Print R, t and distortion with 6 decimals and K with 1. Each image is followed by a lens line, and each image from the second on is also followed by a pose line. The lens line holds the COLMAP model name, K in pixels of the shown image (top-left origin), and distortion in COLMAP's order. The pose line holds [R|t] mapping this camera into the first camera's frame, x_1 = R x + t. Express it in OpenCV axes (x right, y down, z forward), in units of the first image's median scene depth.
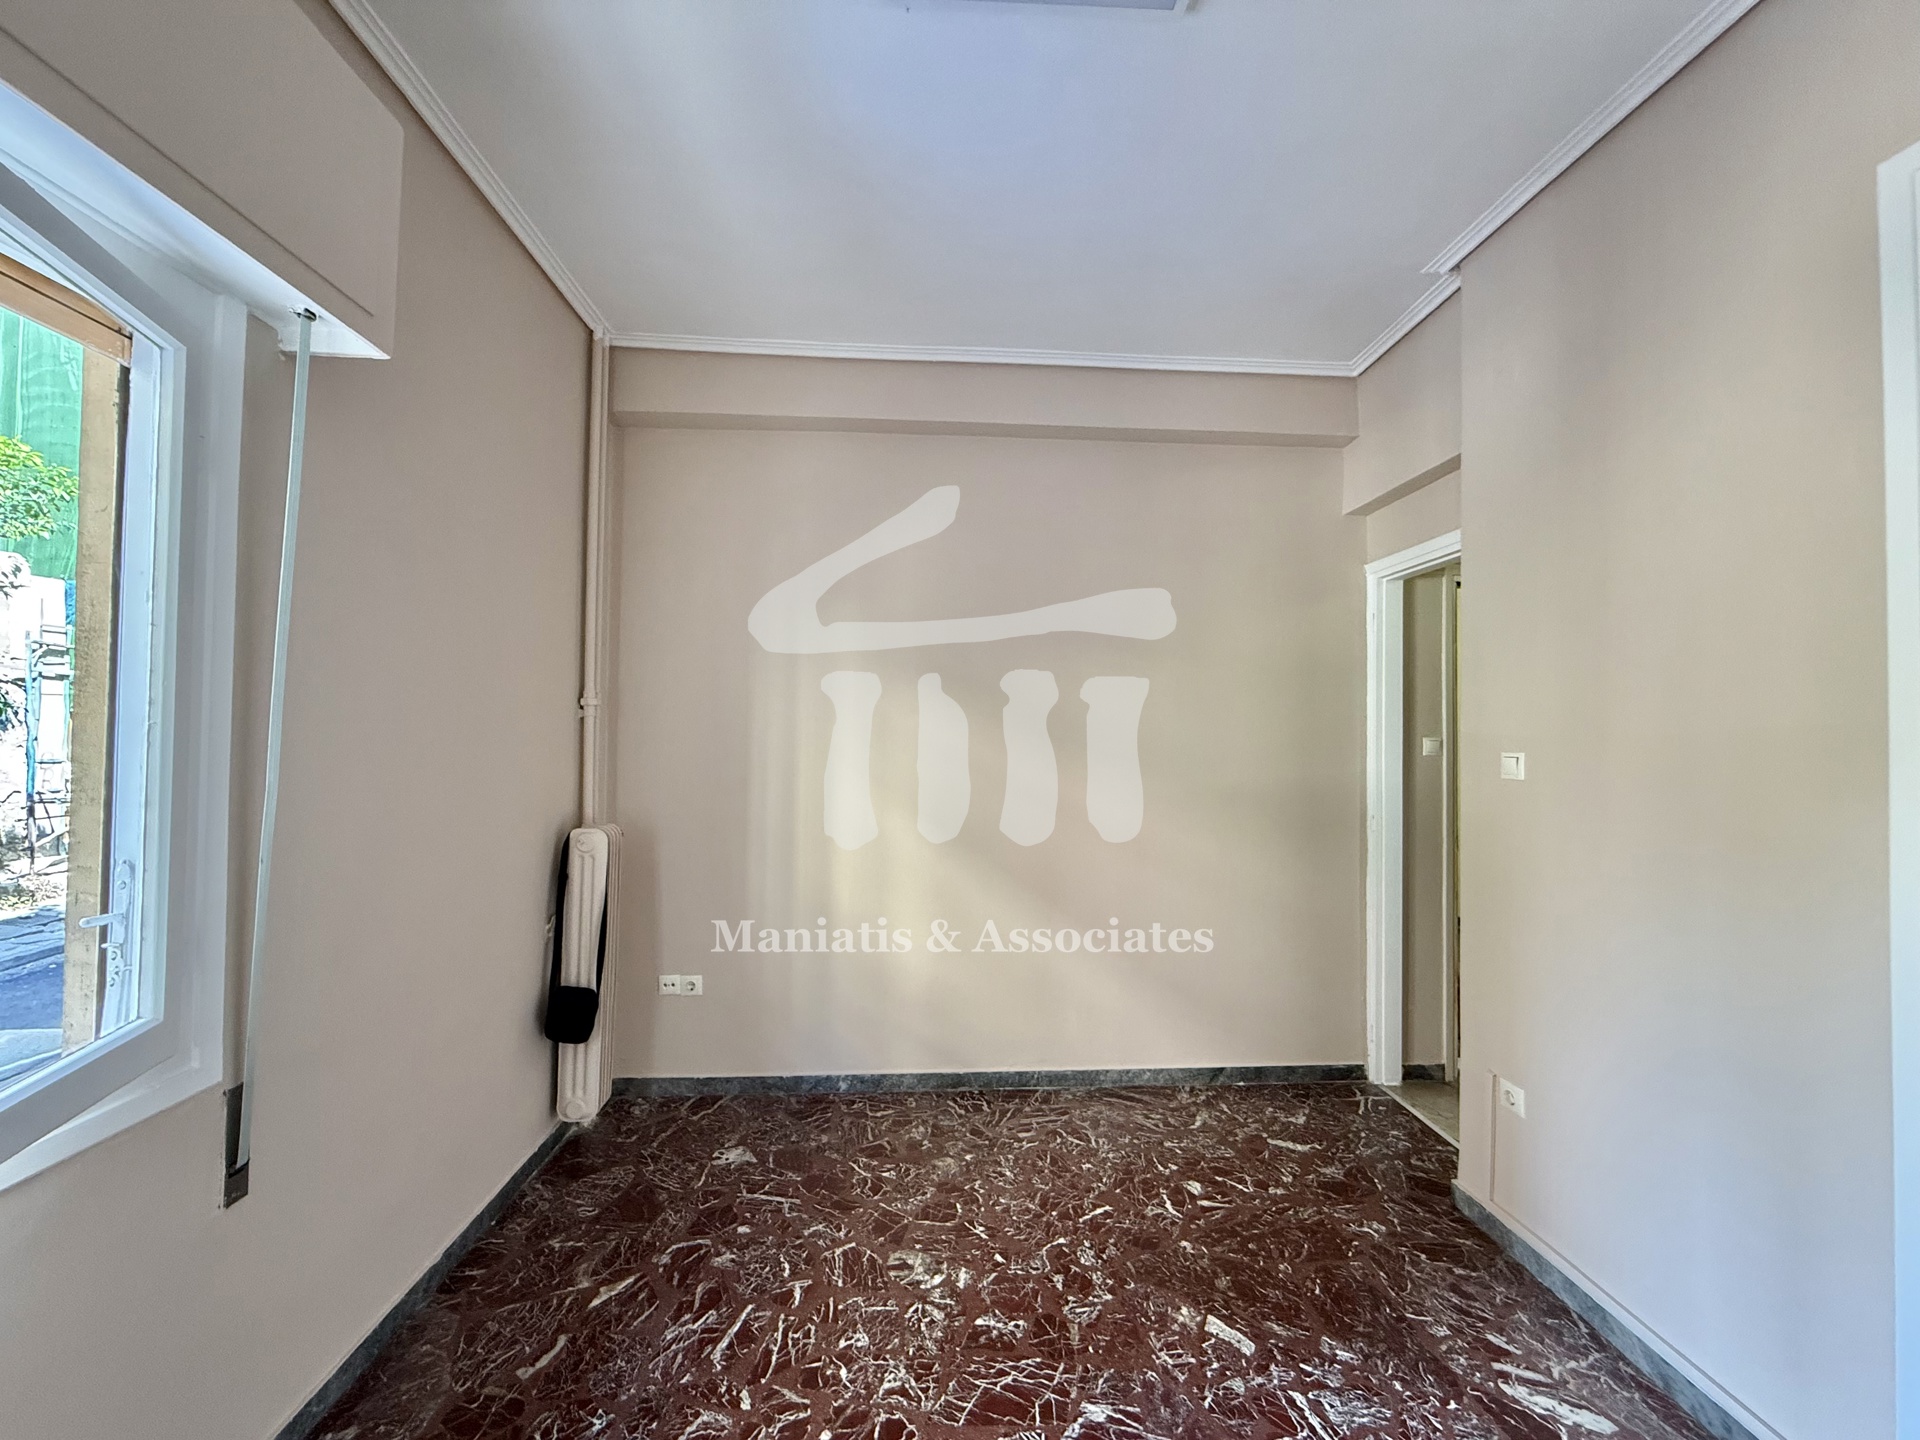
lens RADIAL K [[764.6, 0, 955.5], [0, 764.6, 716.2], [0, 0, 1]] dist [-0.001290, 0.000569]
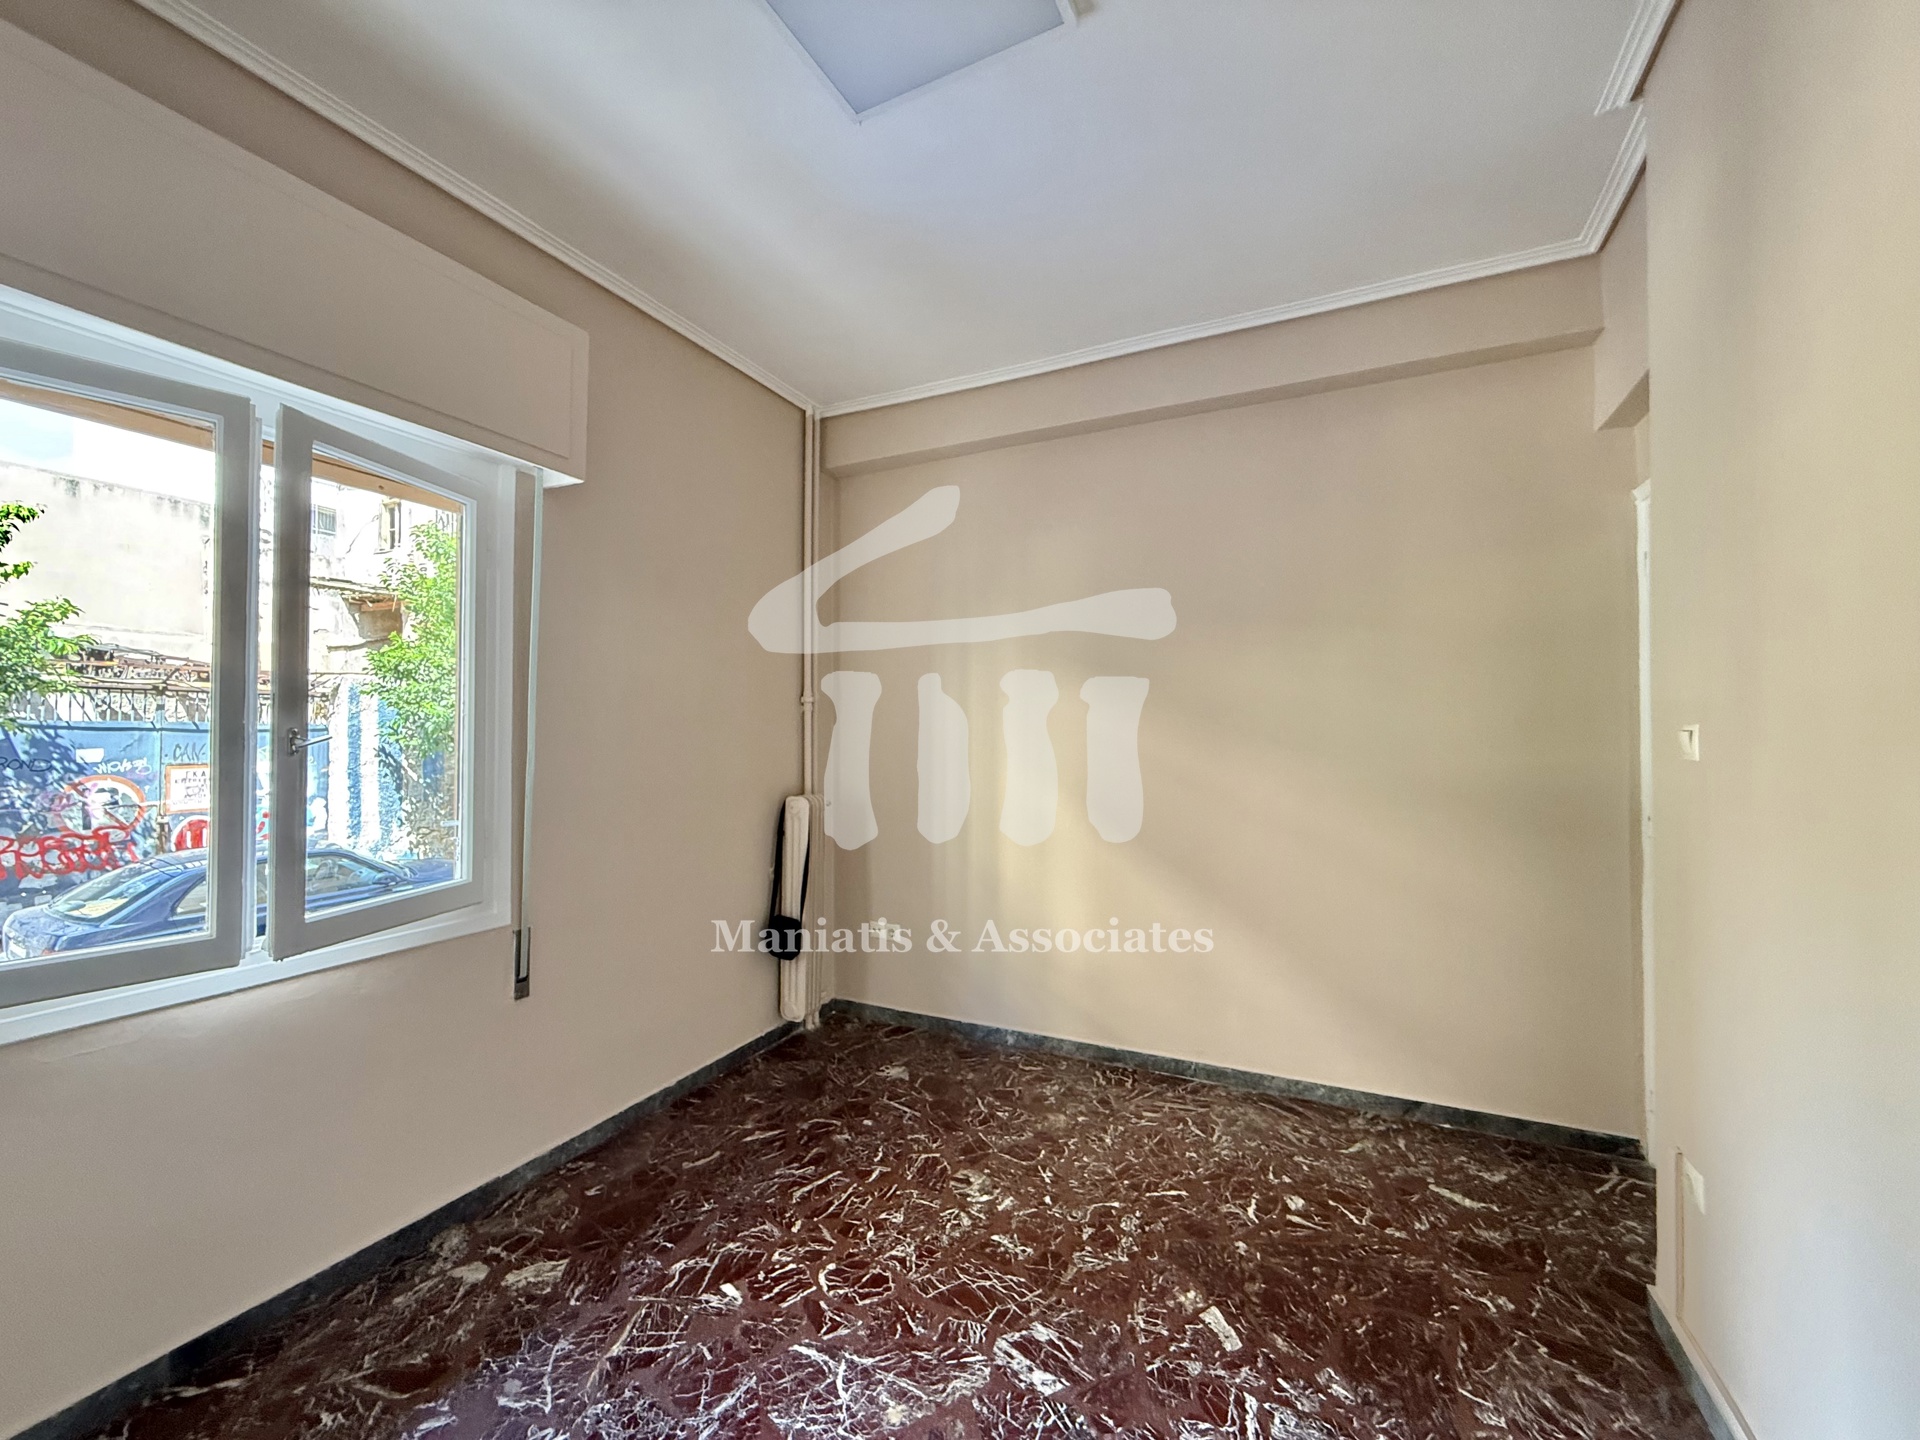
lens RADIAL K [[764.6, 0, 955.5], [0, 764.6, 716.2], [0, 0, 1]] dist [-0.001290, 0.000569]
pose [[0.874103, -0.021501, -0.485265, 0.435334], [0.021695, 0.999751, -0.005218, 0.026000], [0.485257, -0.005966, 0.874351, -0.003418]]
